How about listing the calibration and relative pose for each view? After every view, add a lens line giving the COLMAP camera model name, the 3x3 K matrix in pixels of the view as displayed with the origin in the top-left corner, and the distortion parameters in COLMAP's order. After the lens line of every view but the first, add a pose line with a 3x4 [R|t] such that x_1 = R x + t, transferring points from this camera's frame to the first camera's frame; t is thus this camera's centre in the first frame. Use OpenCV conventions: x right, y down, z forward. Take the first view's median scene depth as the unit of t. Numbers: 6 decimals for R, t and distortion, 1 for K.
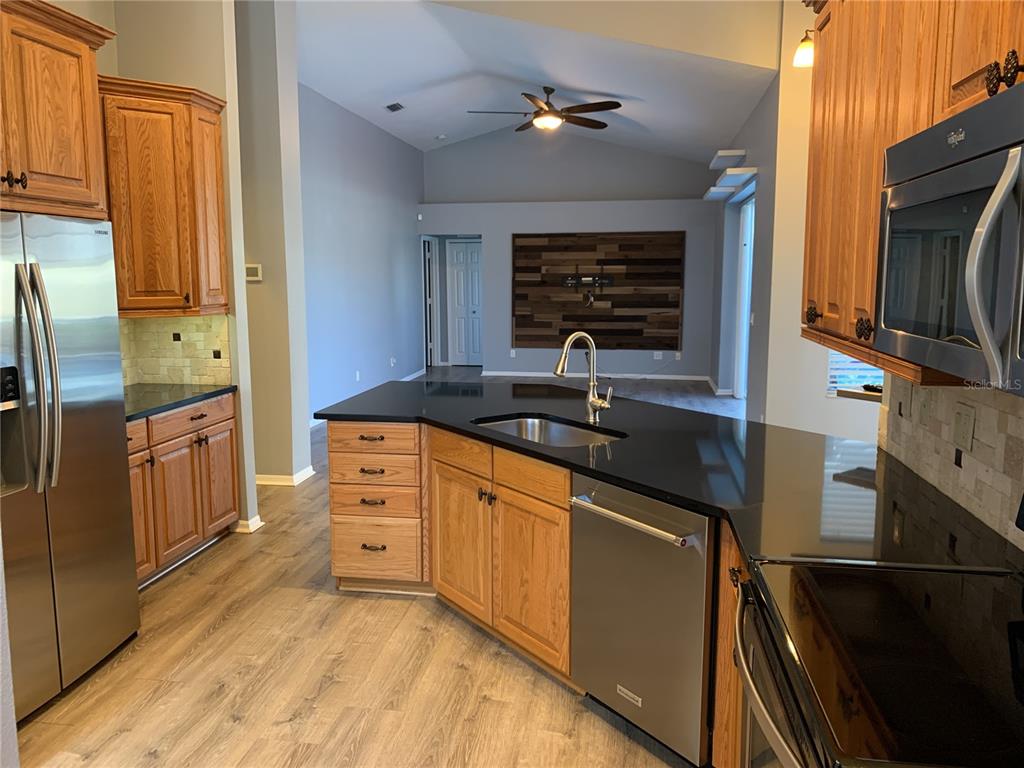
lens RADIAL K [[783.8, 0, 512.5], [0, 783.8, 383.8], [0, 0, 1]] dist [0.036526, -0.043930]
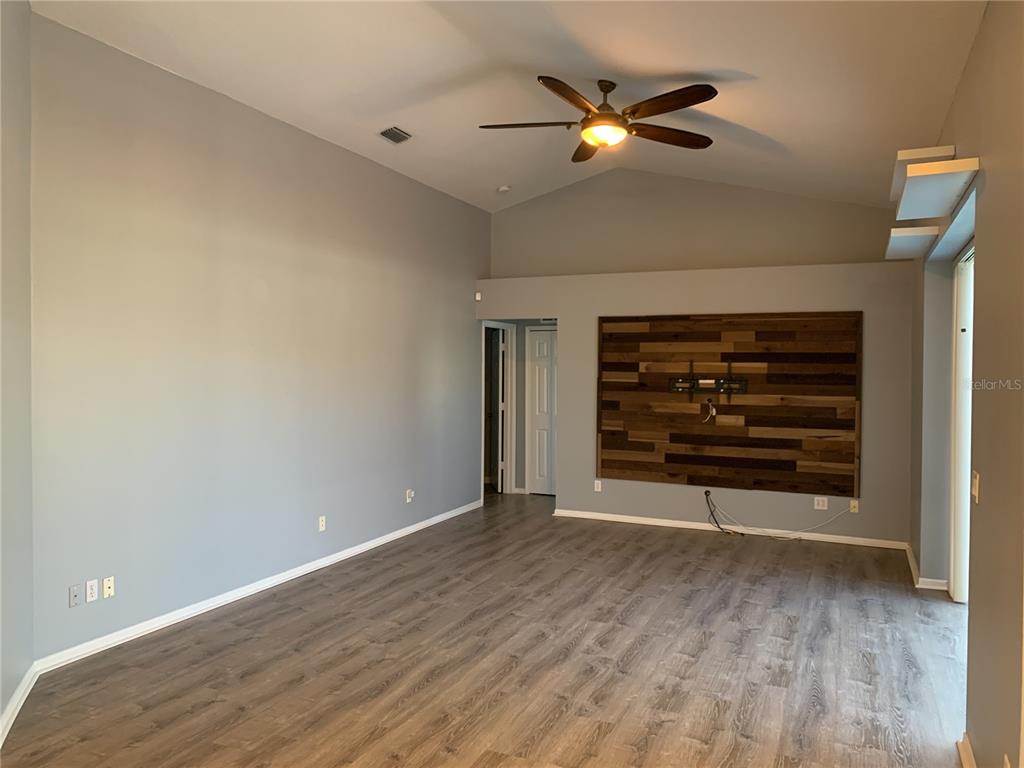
lens RADIAL K [[783.8, 0, 504.4], [0, 783.8, 373.7], [0, 0, 1]] dist [0.036526, -0.043930]
pose [[0.965626, 0.016473, -0.259411, 0.102256], [-0.051401, 0.990384, -0.128441, -0.044728], [0.254801, 0.137360, 0.957188, 0.308226]]
